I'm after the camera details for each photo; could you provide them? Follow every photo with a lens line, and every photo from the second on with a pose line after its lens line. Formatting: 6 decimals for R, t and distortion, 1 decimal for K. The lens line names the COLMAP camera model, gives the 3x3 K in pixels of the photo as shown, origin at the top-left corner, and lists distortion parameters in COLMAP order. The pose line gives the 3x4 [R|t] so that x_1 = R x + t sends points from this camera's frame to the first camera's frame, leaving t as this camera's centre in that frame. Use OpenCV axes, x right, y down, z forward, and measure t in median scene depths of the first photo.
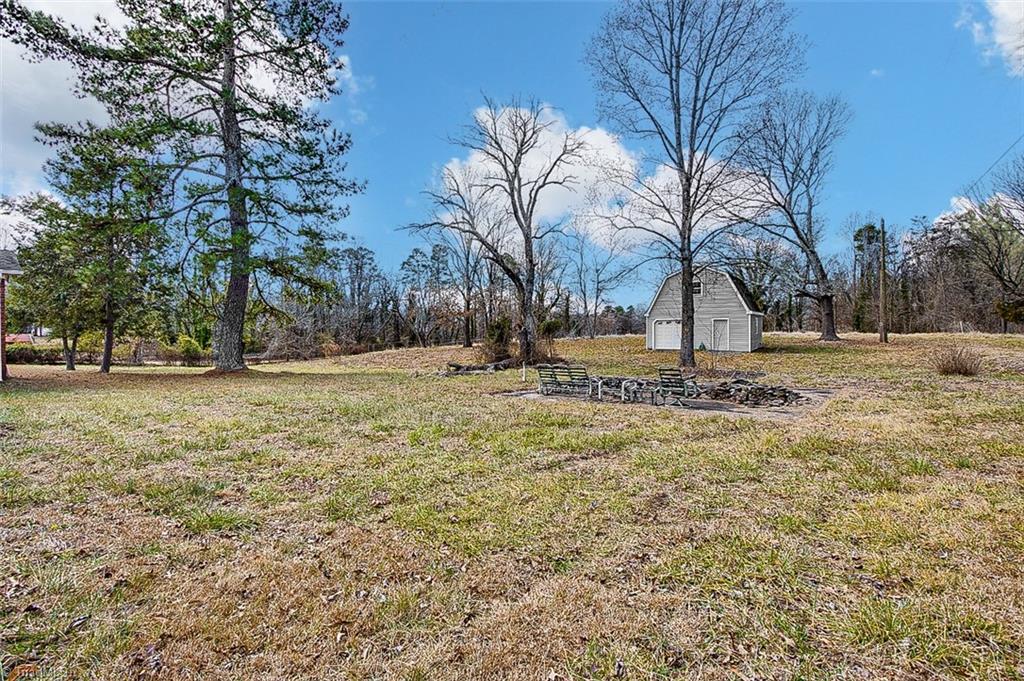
lens RADIAL K [[477.1, 0, 531.7], [0, 477.1, 325.3], [0, 0, 1]] dist [-0.000129, -0.000078]
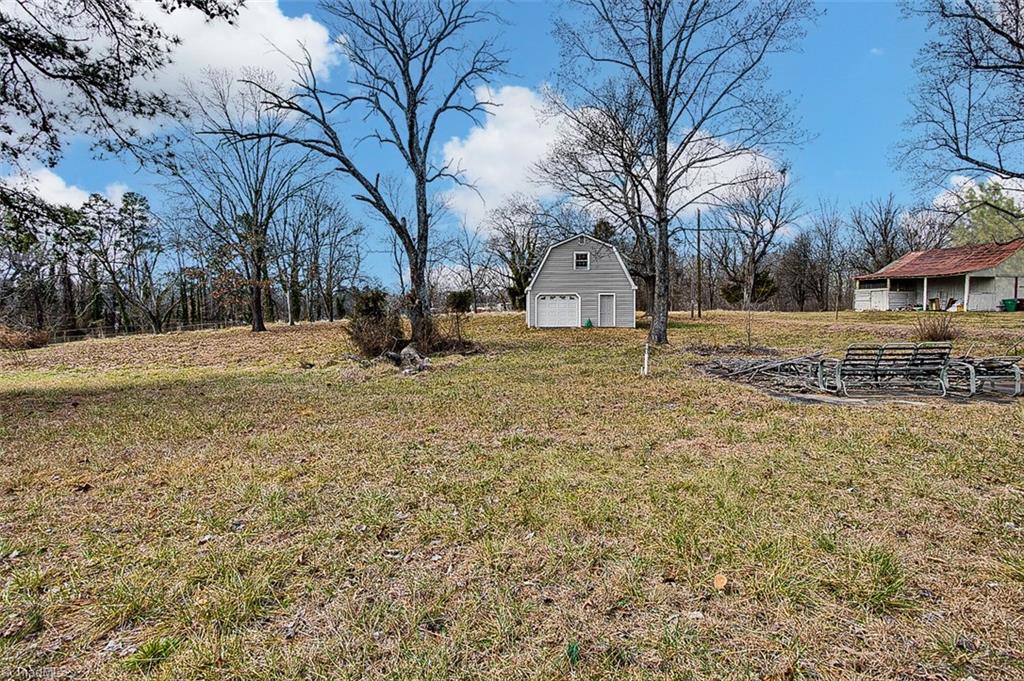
lens RADIAL K [[484.6, 0, 512.0], [0, 484.6, 340.5], [0, 0, 1]] dist [-0.001369, -0.000361]
pose [[0.863565, -0.030135, 0.503335, -0.253029], [-0.001812, 0.998021, 0.062861, 0.018409], [-0.504233, -0.055196, 0.861802, 0.252253]]
